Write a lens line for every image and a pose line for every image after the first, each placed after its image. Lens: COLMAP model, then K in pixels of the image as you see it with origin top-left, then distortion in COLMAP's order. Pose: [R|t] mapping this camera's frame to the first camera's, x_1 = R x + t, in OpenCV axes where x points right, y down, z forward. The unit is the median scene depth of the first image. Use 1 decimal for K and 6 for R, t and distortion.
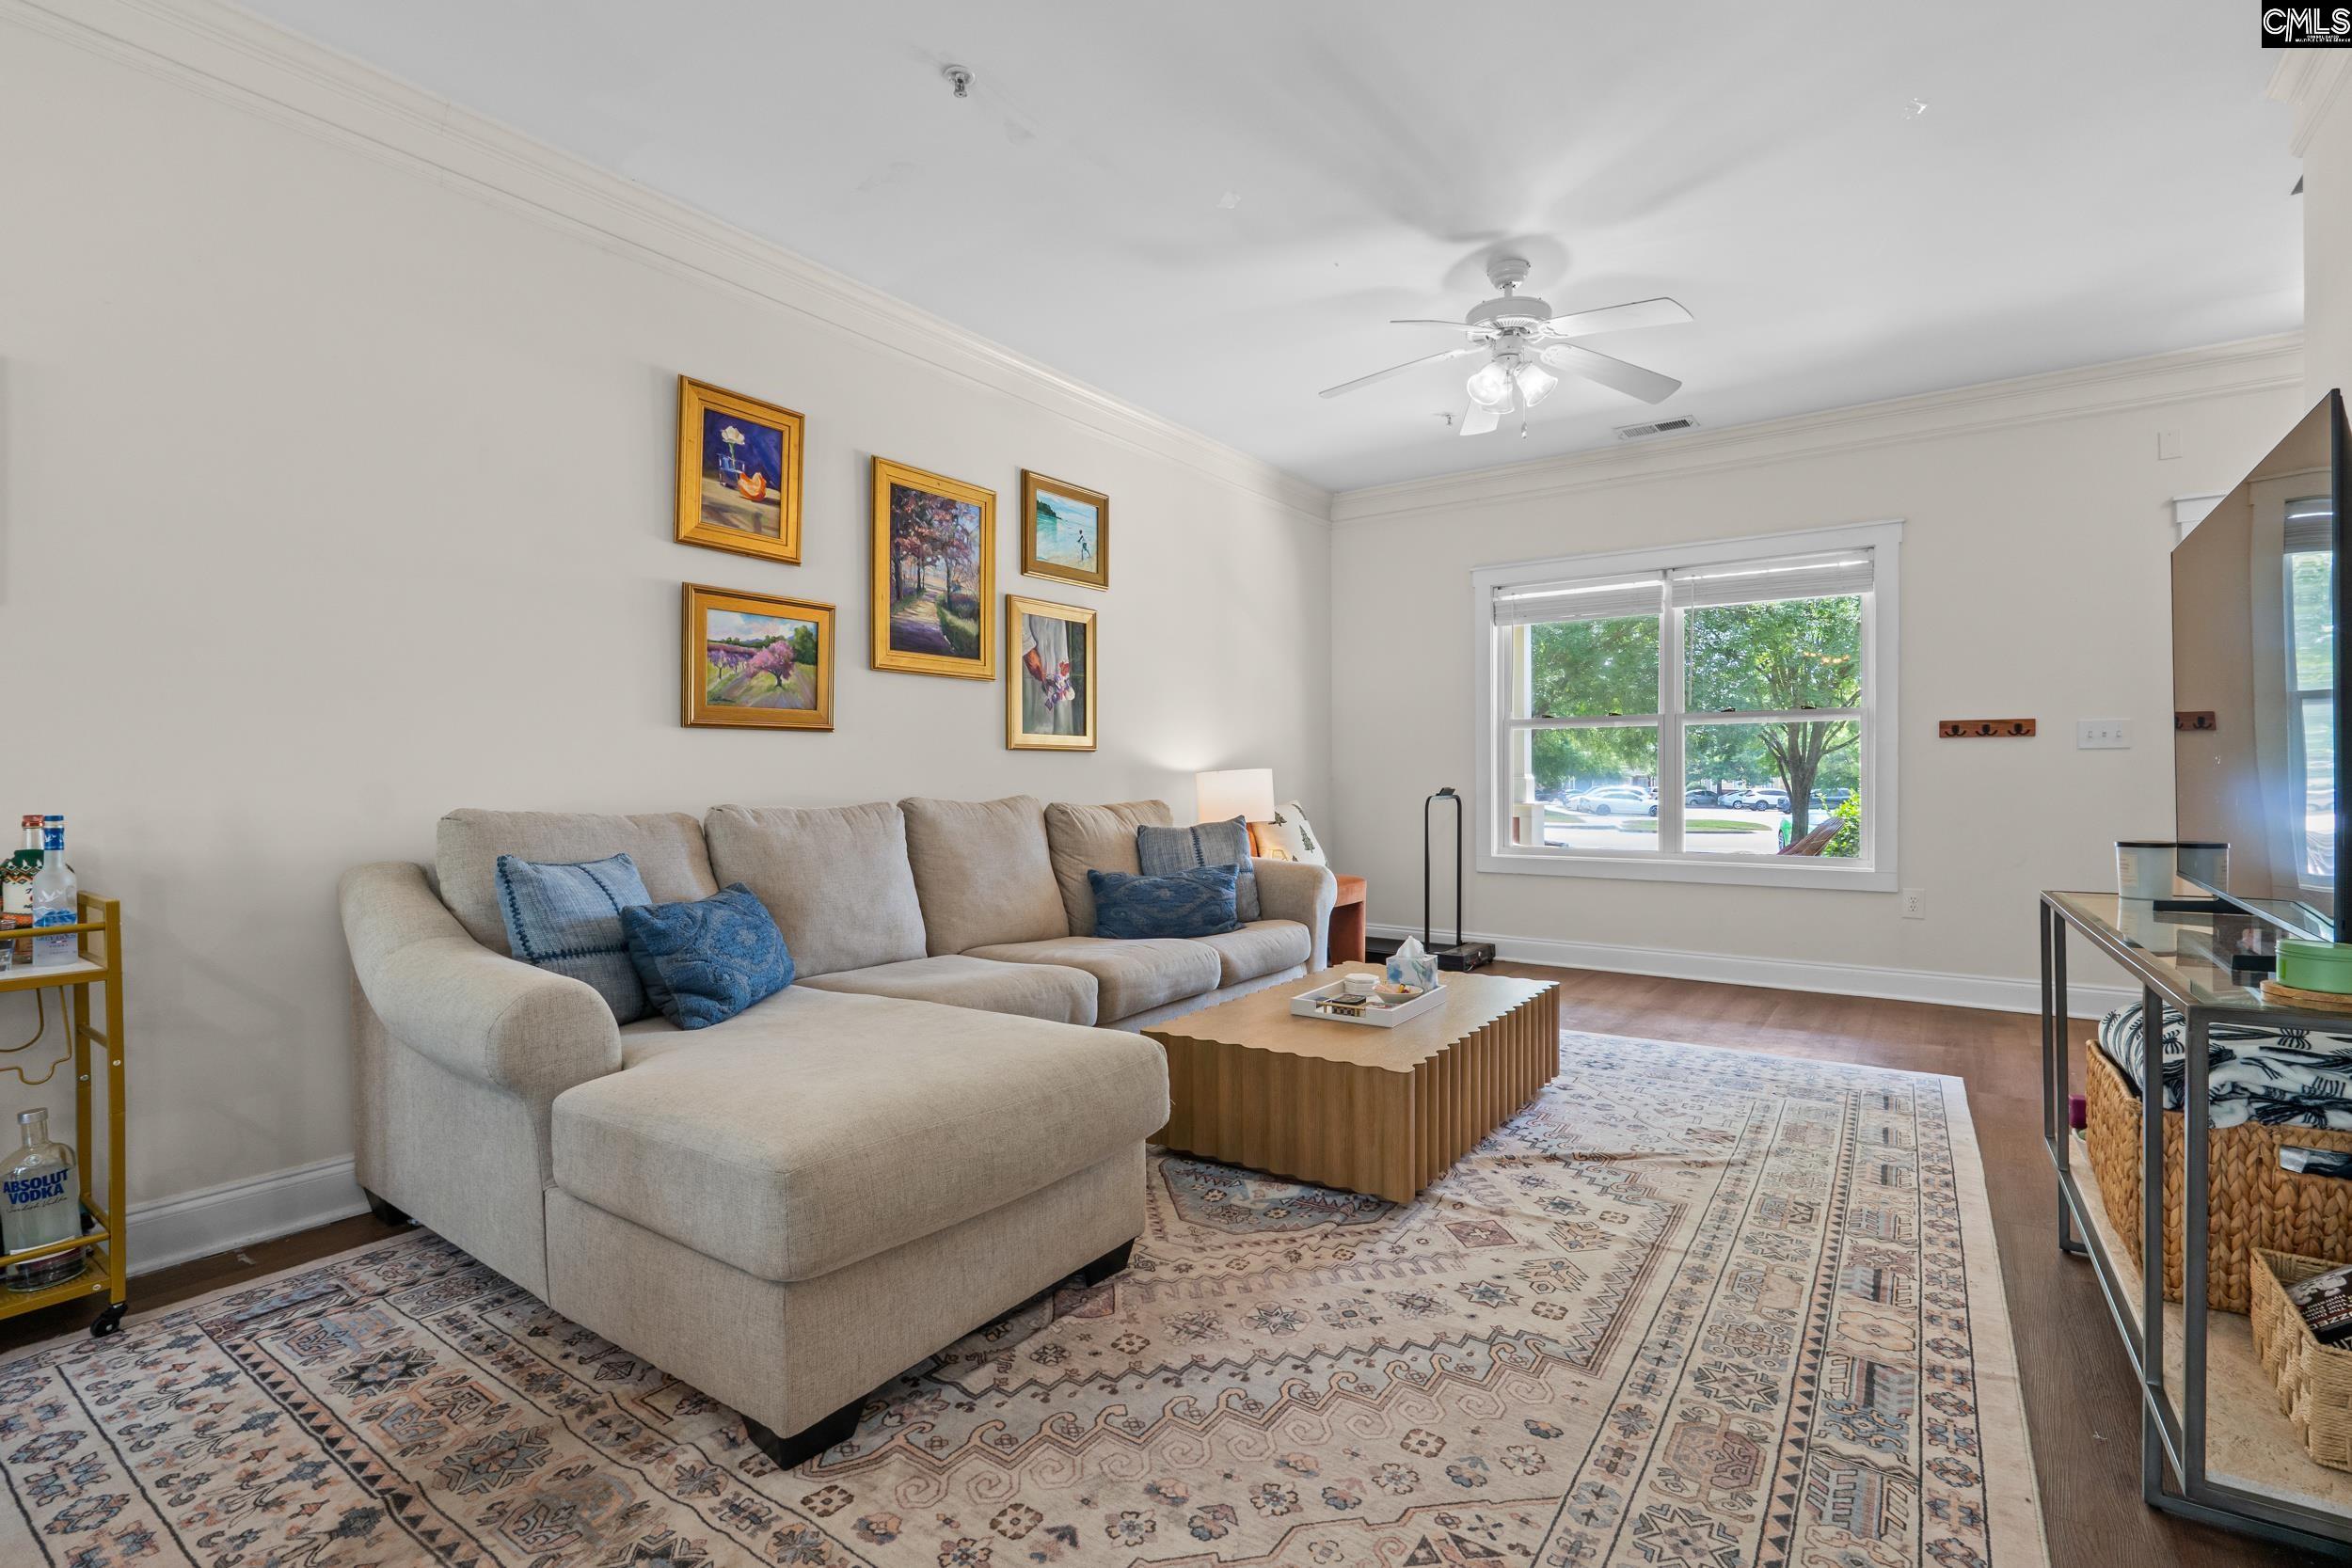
lens RADIAL K [[1079.2, 0, 1176.0], [0, 1079.2, 784.0], [0, 0, 1]] dist [-0.003622, -0.000403]
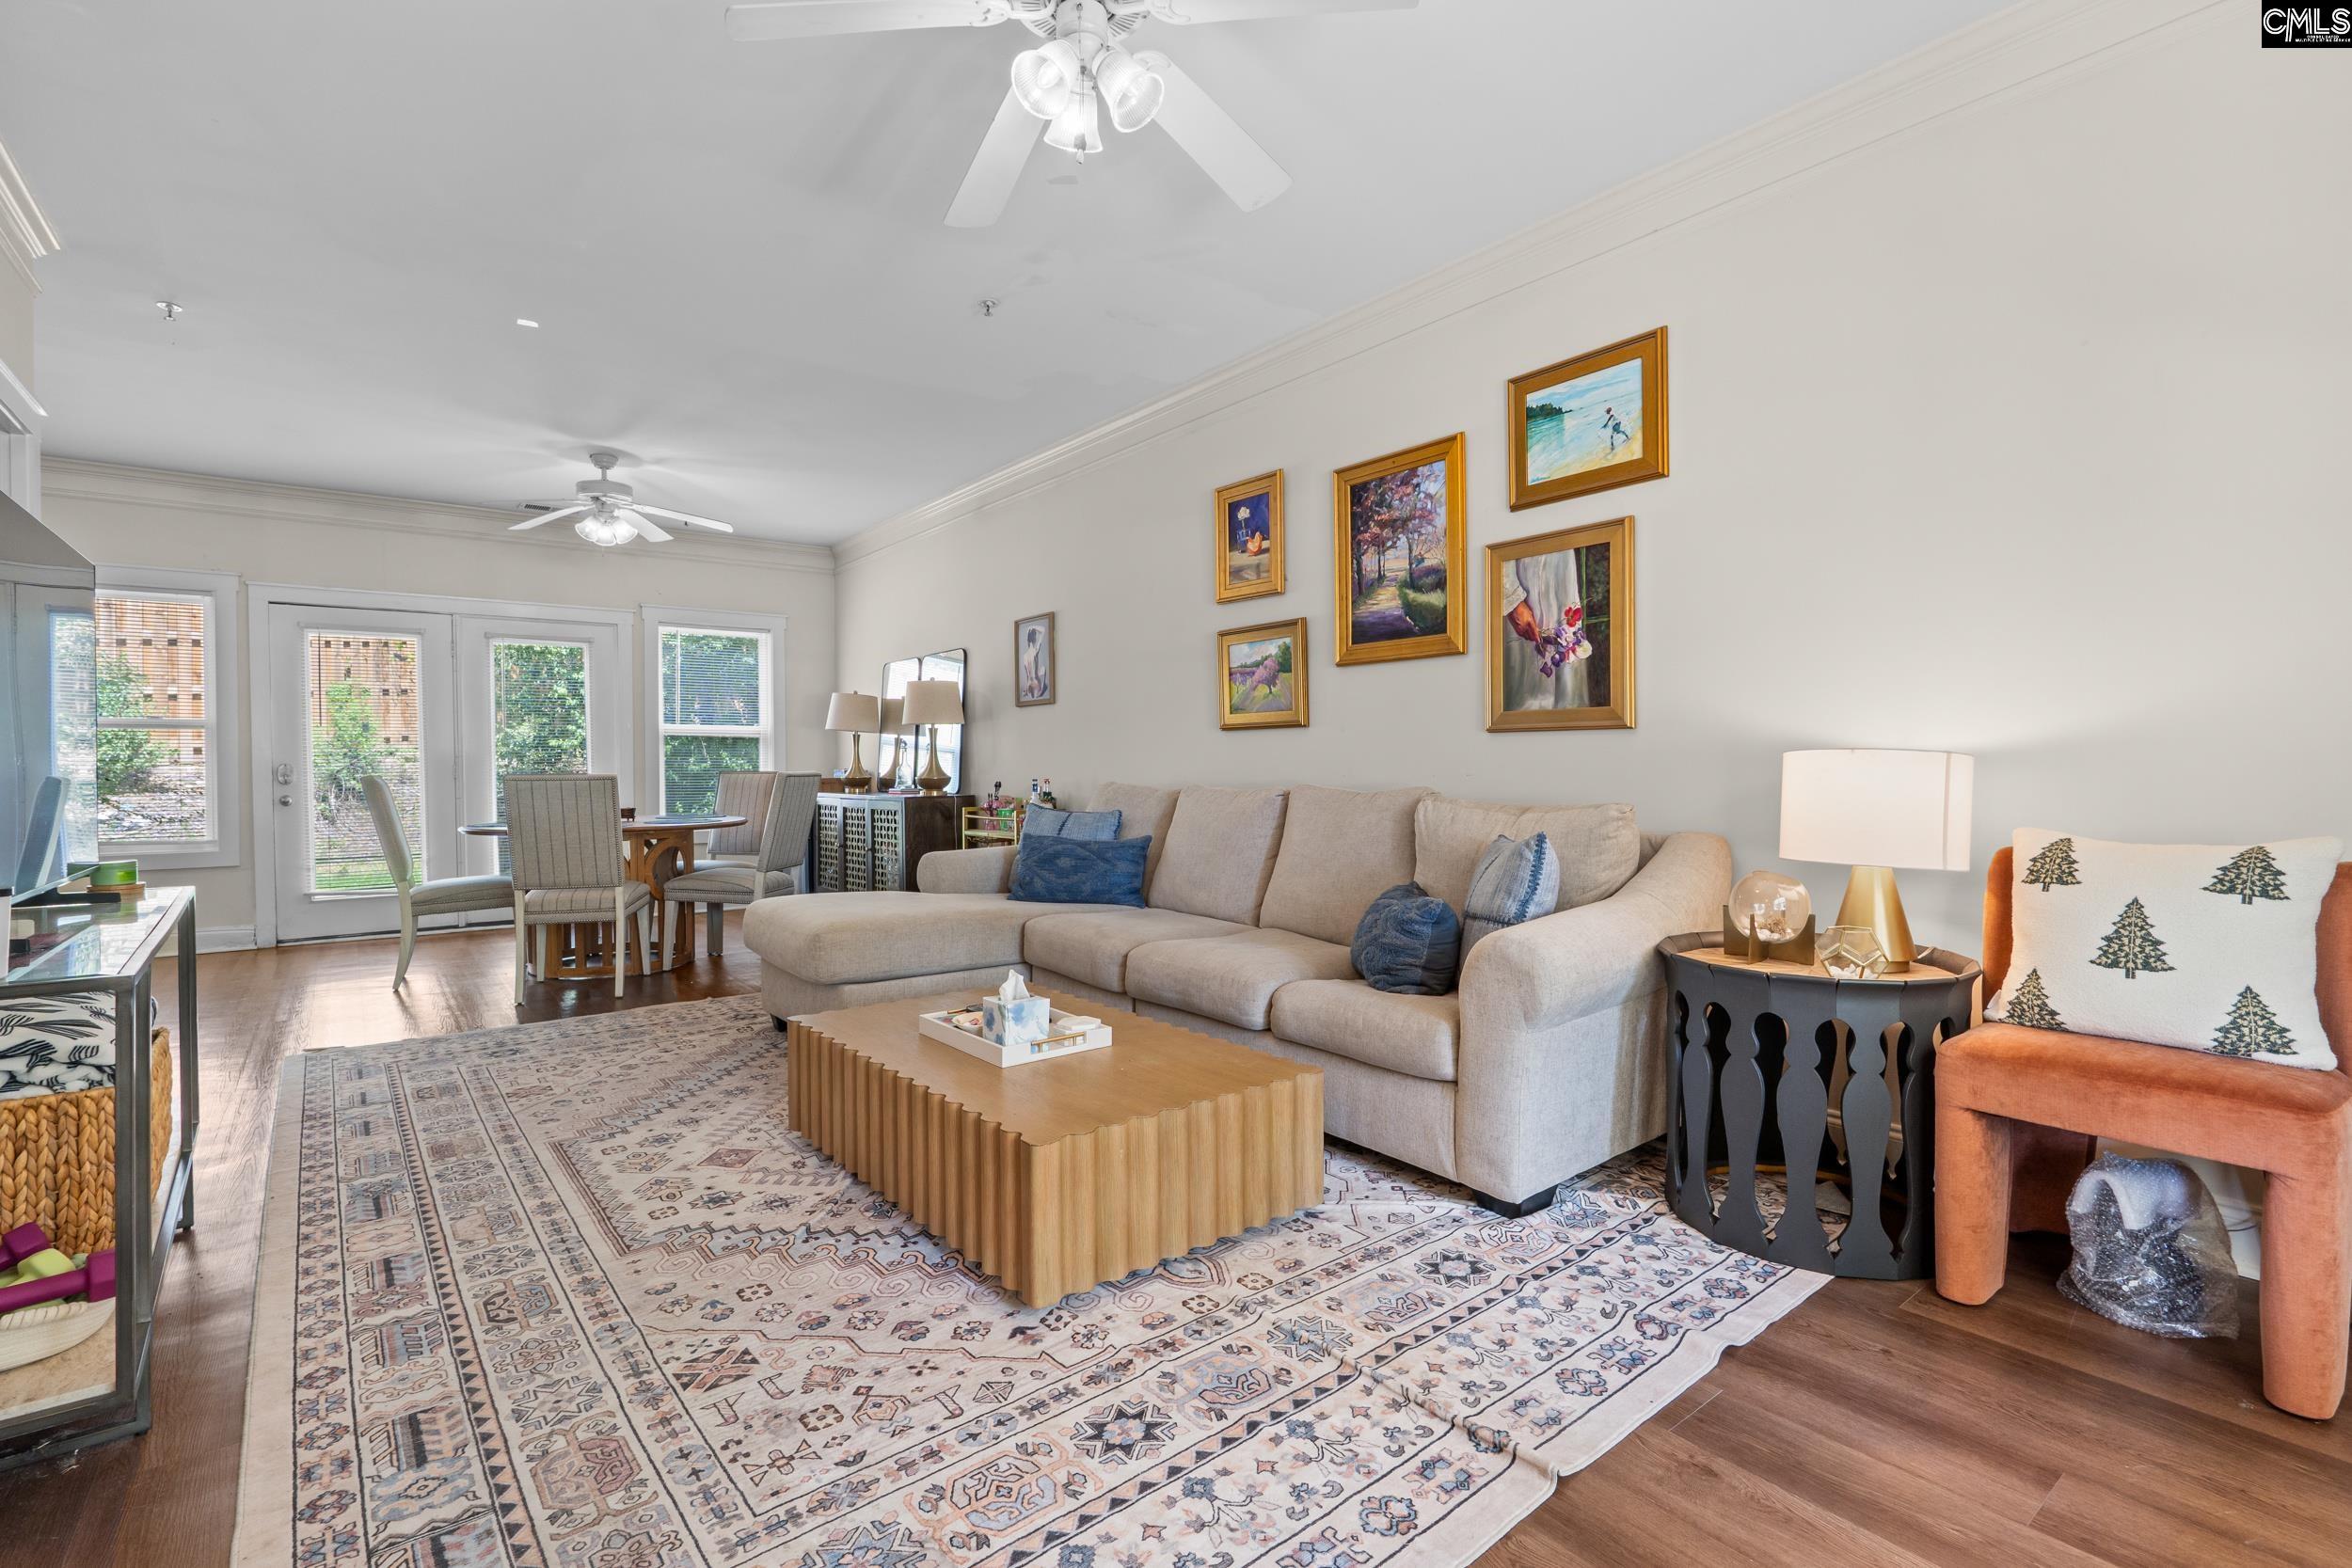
lens RADIAL K [[1079.2, 0, 1176.0], [0, 1079.2, 784.0], [0, 0, 1]] dist [-0.003622, -0.000403]
pose [[-0.286866, 0.021503, -0.957729, 0.920182], [-0.002910, 0.999724, 0.023317, -0.014555], [0.957966, 0.009476, -0.286724, 1.312934]]
